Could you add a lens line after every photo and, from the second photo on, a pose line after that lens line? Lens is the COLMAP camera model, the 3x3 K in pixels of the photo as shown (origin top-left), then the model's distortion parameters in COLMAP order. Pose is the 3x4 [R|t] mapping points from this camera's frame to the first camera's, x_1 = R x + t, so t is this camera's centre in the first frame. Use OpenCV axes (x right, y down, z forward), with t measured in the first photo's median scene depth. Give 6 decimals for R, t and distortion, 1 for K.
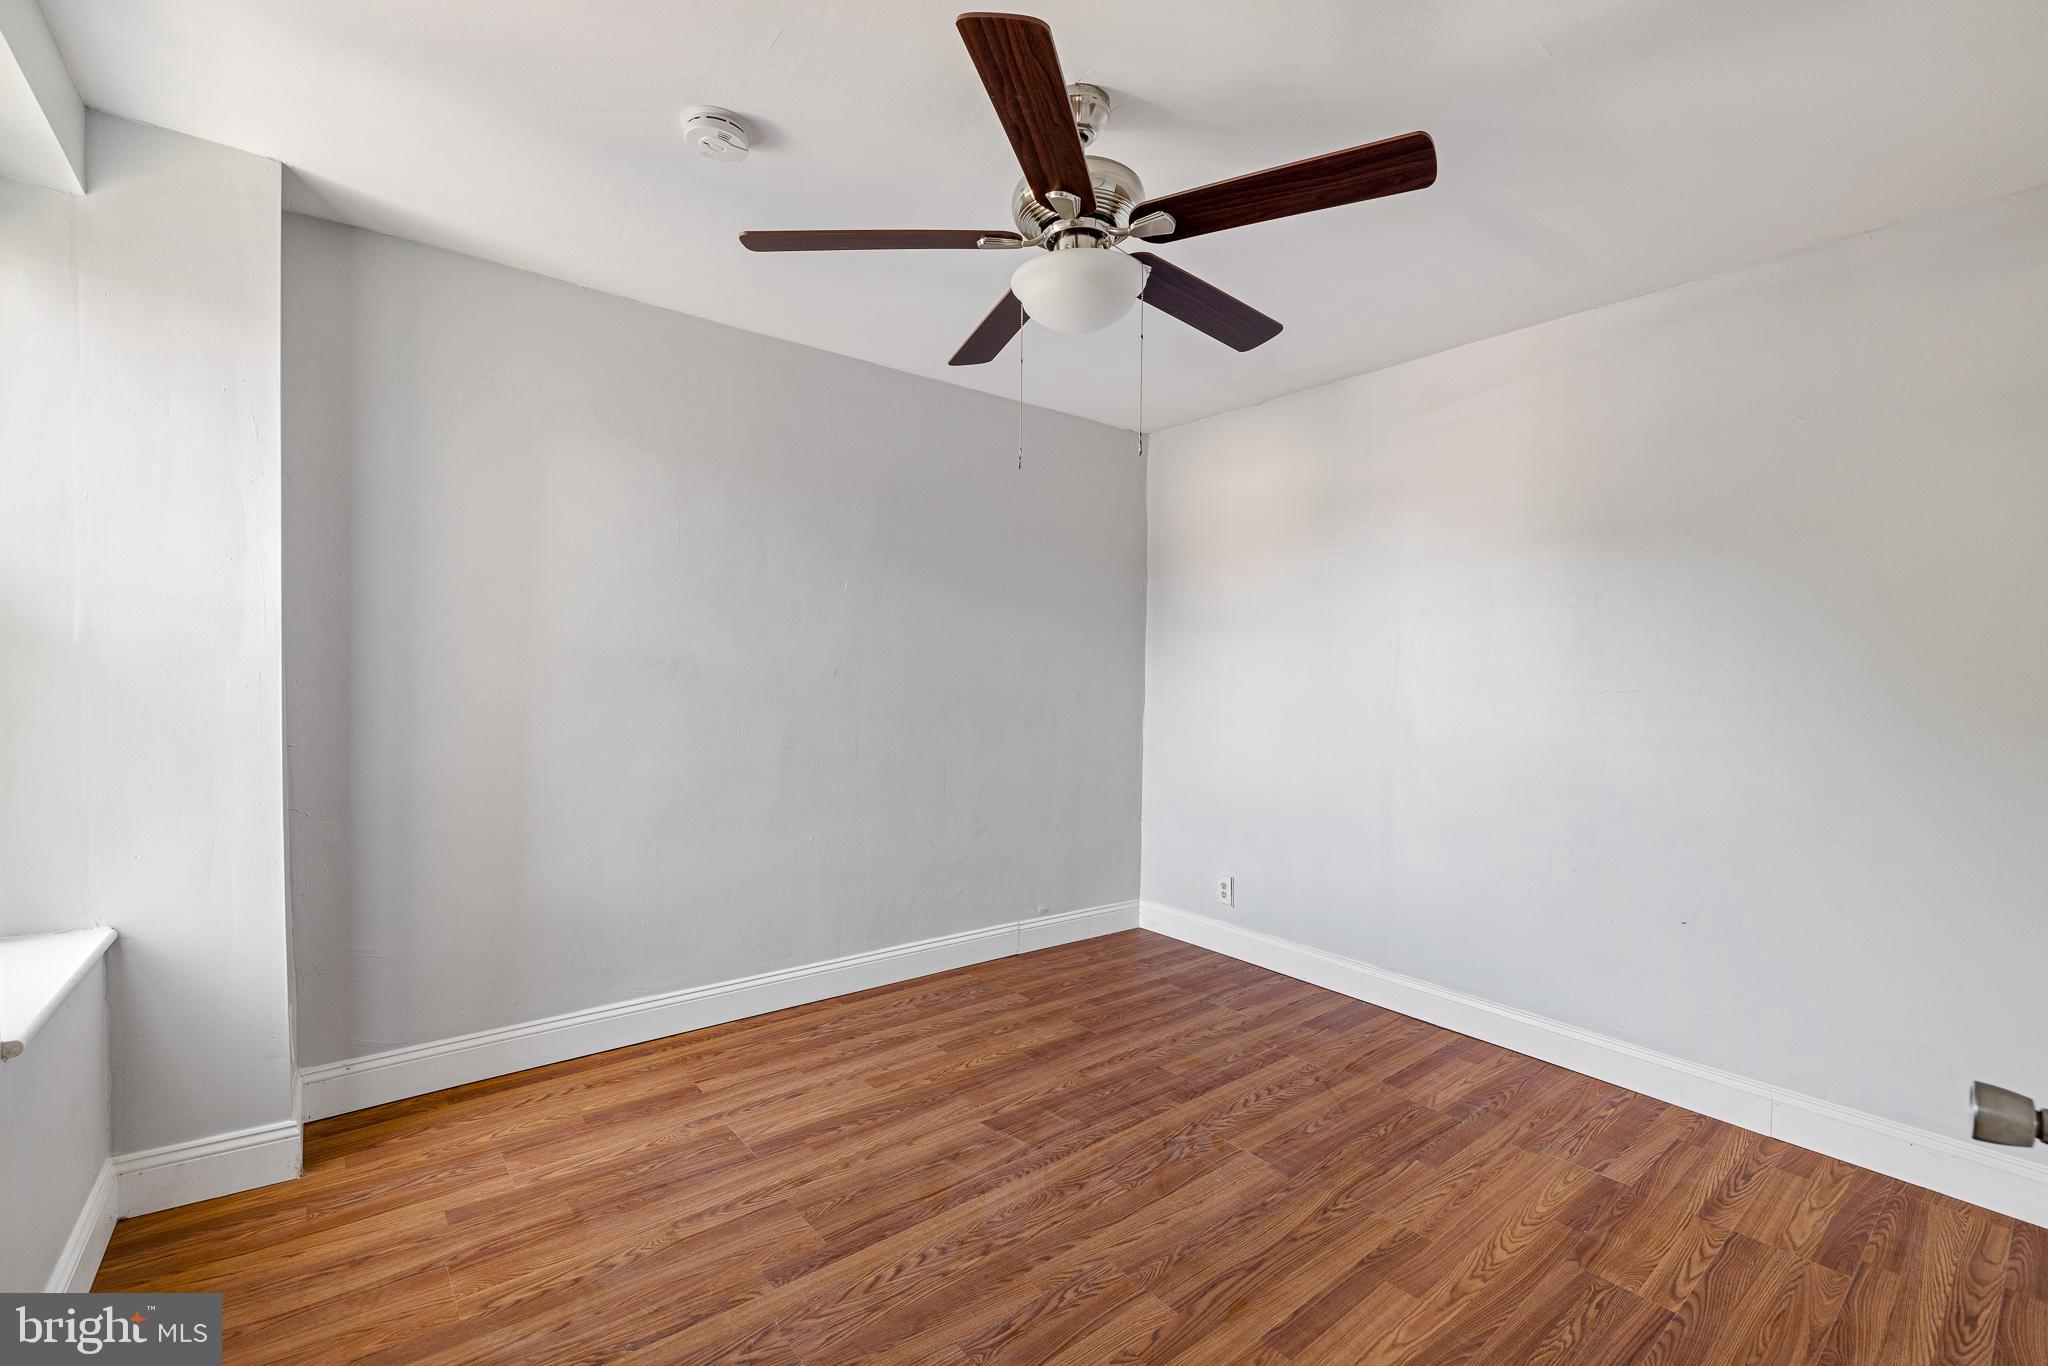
lens RADIAL K [[876.6, 0, 1032.0], [0, 876.6, 701.3], [0, 0, 1]] dist [0.002926, 0.000087]
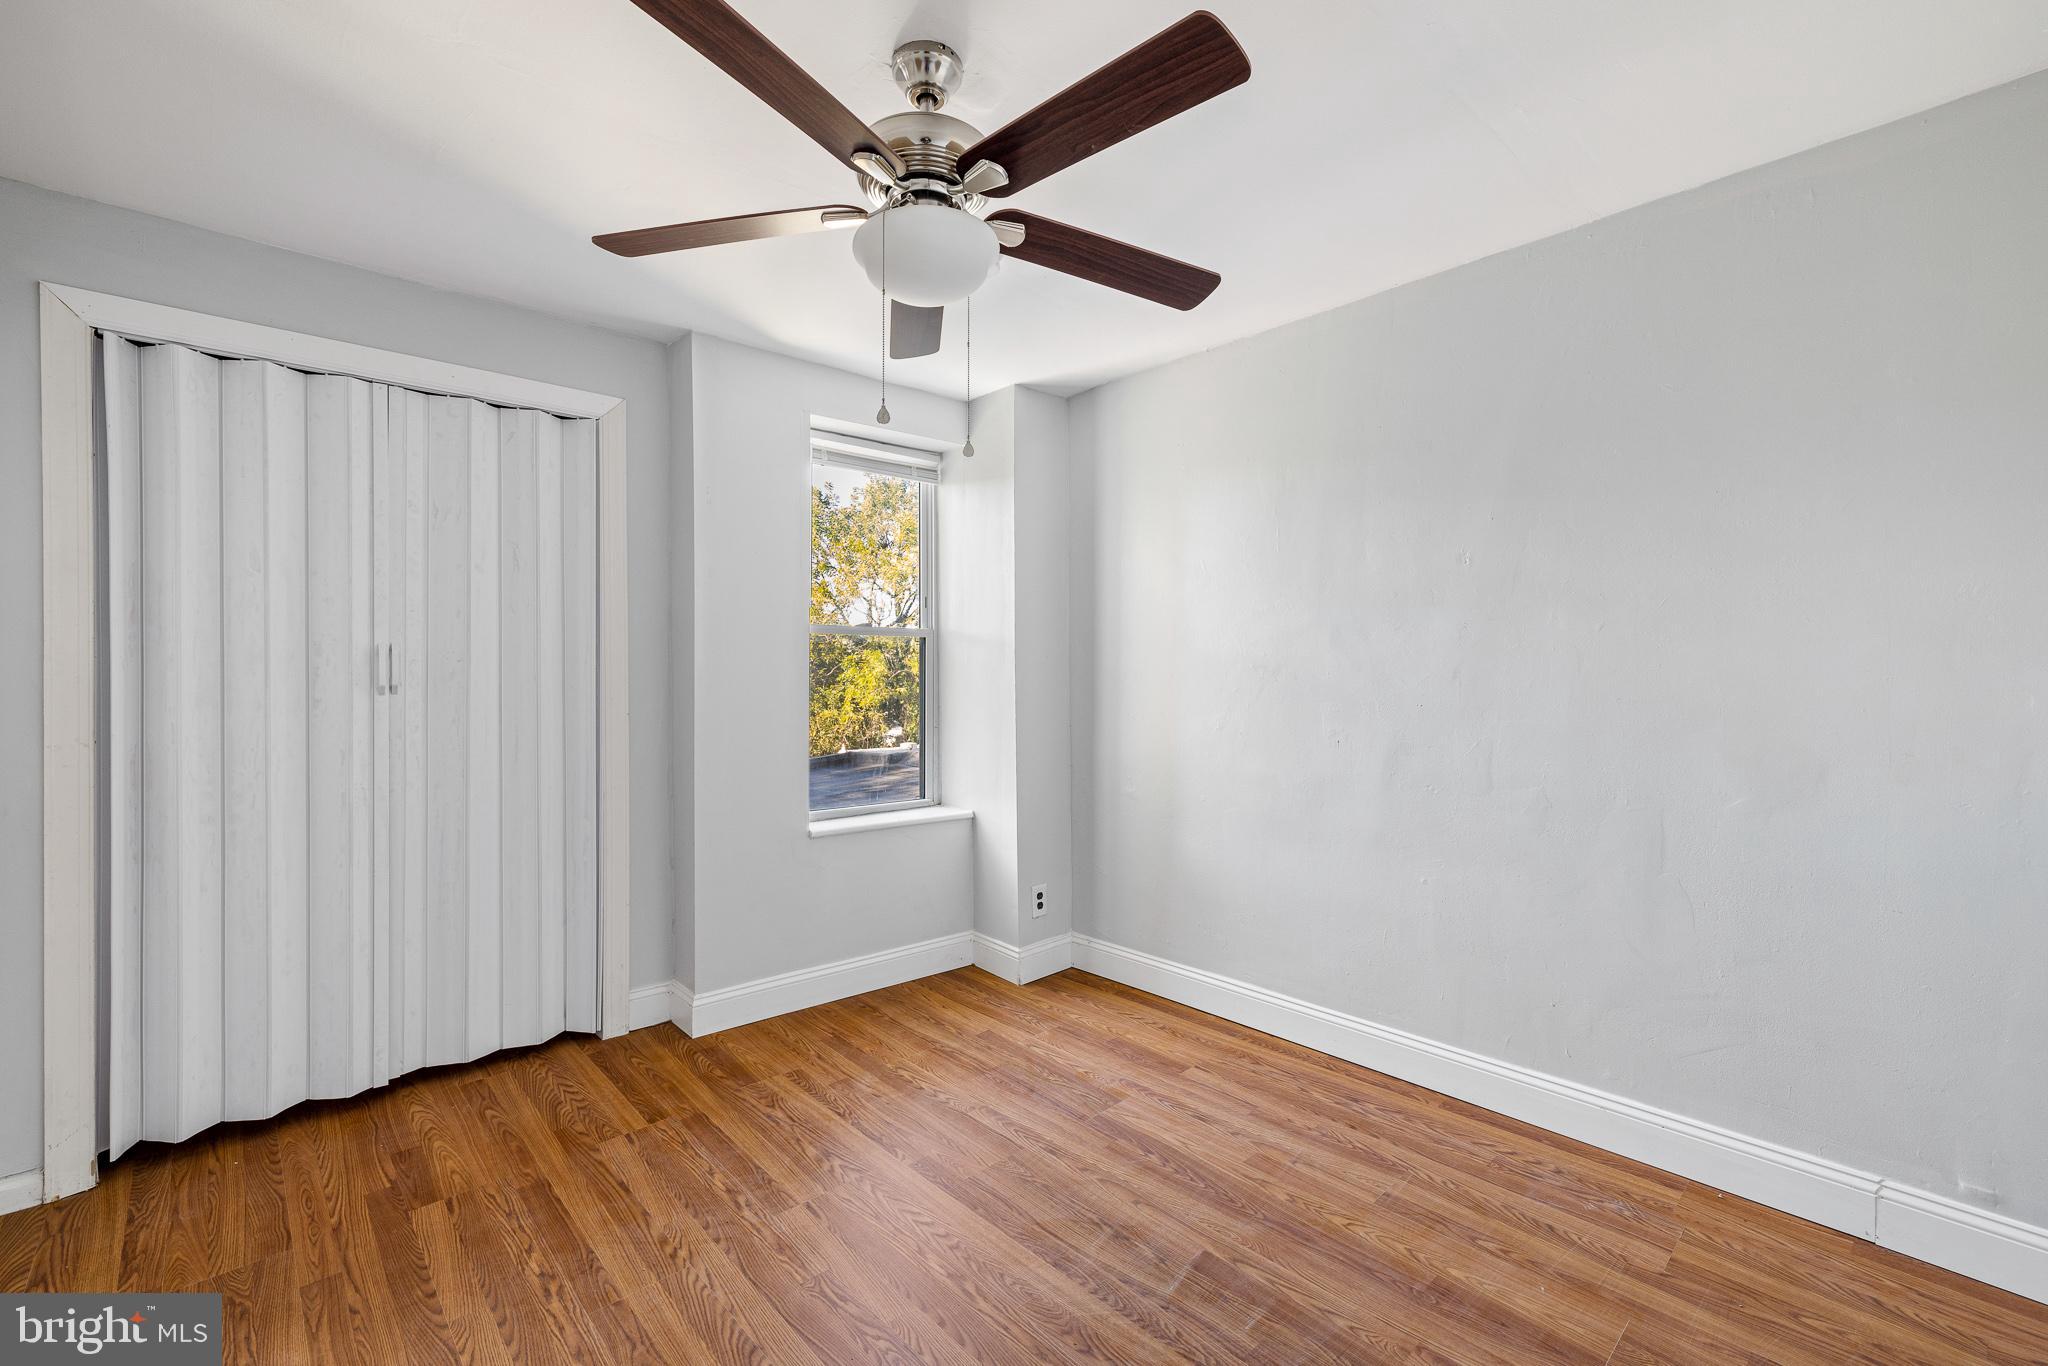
lens RADIAL K [[876.6, 0, 1024.0], [0, 876.6, 655.0], [0, 0, 1]] dist [0.002926, 0.000087]
pose [[0.063591, -0.037418, -0.997274, 0.776755], [-0.026551, 0.998880, -0.039172, -0.012954], [0.997623, 0.028969, 0.062526, 0.829024]]
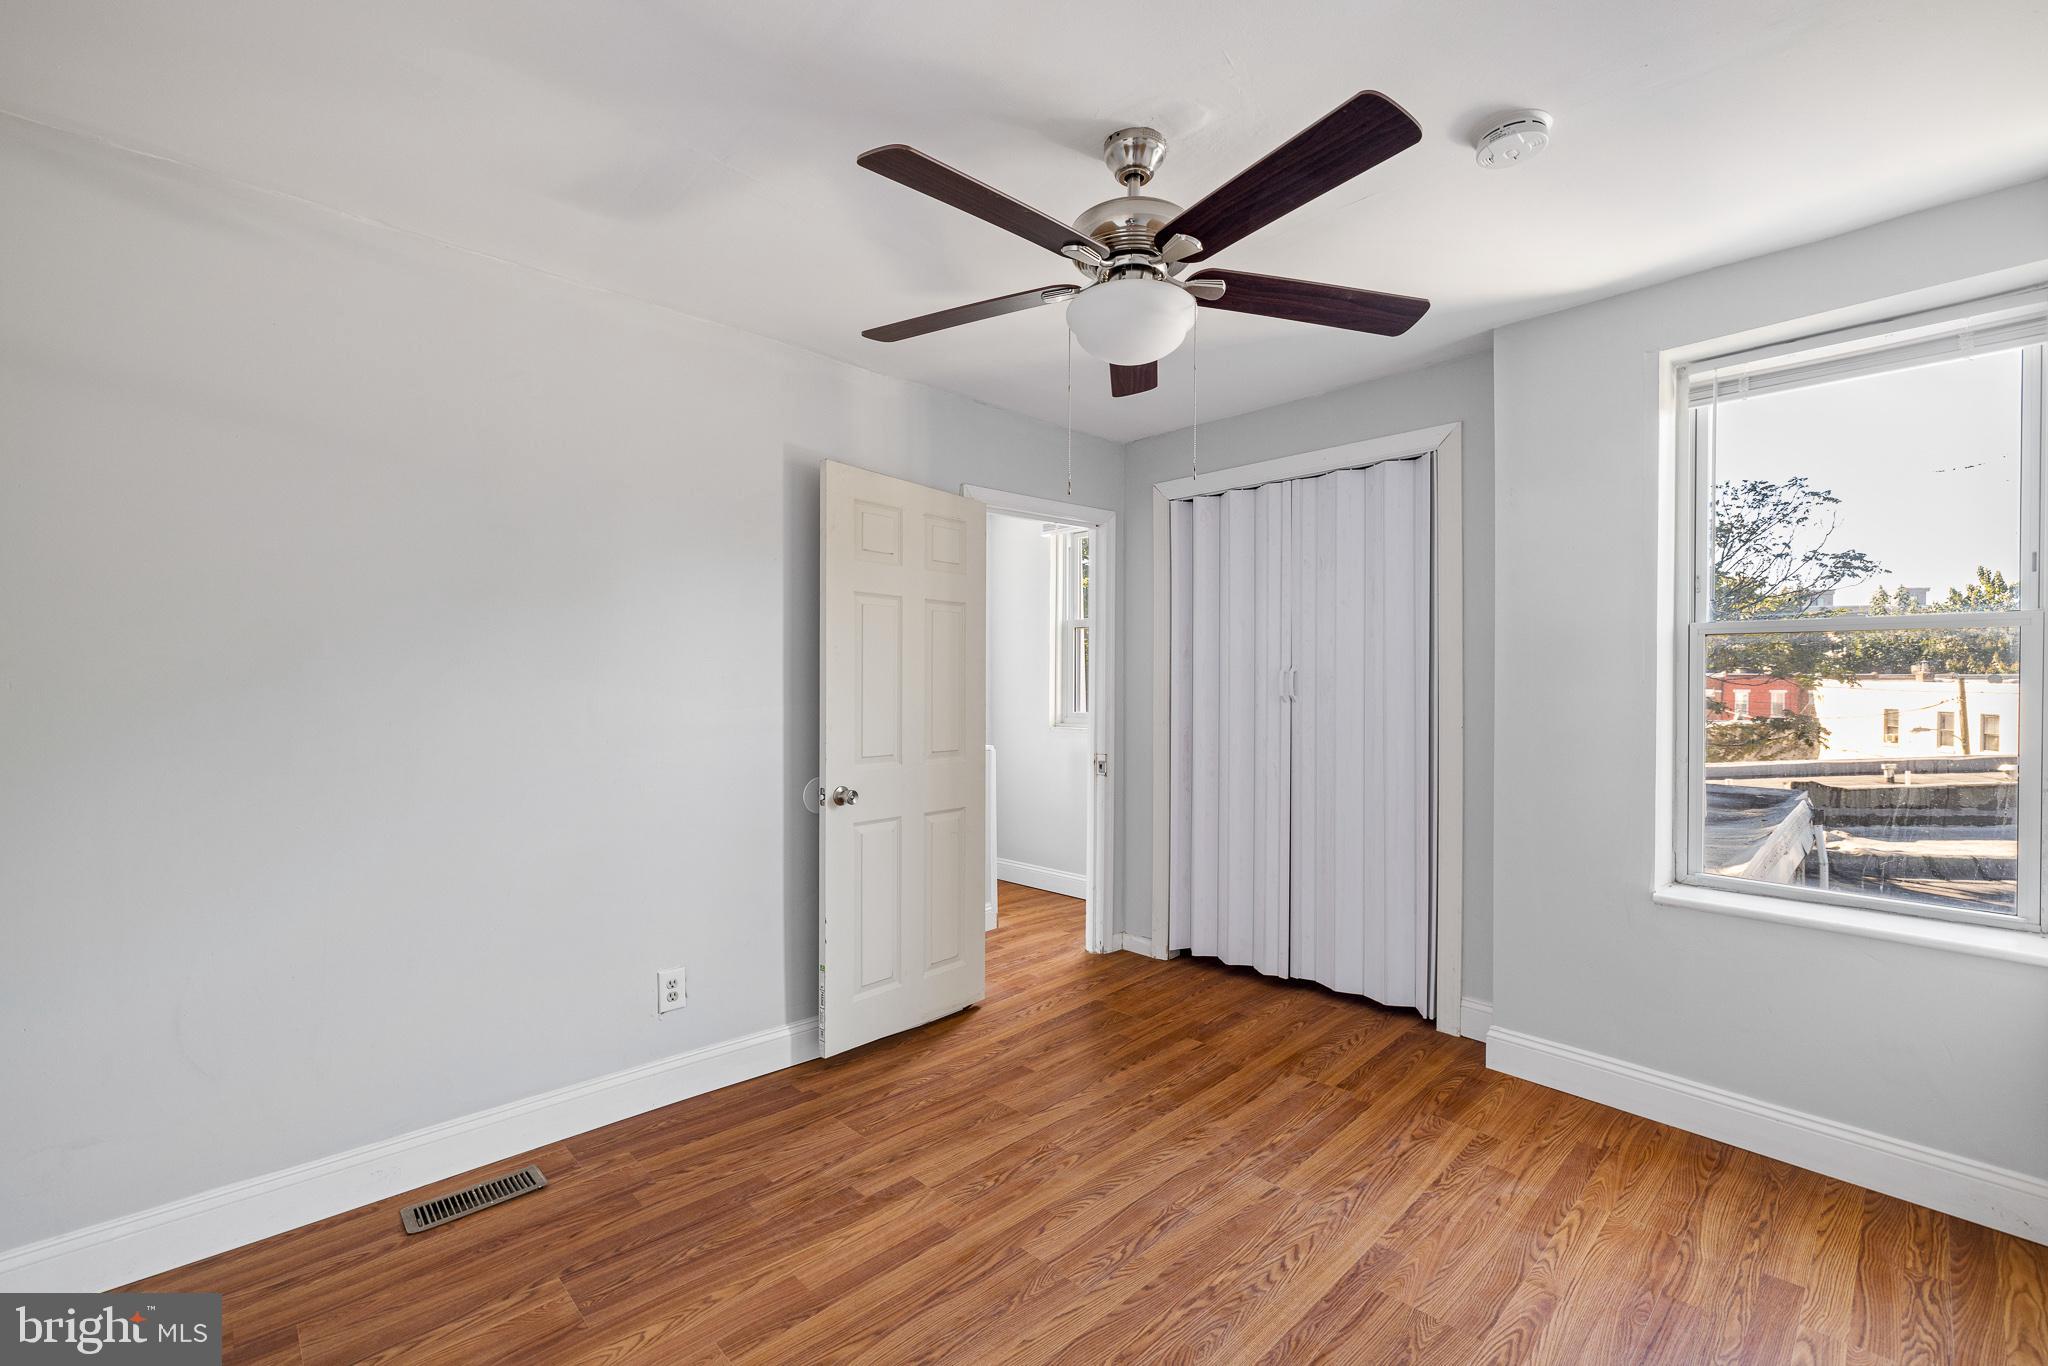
lens RADIAL K [[876.6, 0, 1035.1], [0, 876.6, 668.5], [0, 0, 1]] dist [0.002926, 0.000087]
pose [[-0.996050, -0.017586, -0.087036, 0.197255], [-0.018736, 0.999747, 0.012418, -0.056094], [0.086796, 0.014000, -0.996128, 1.610778]]
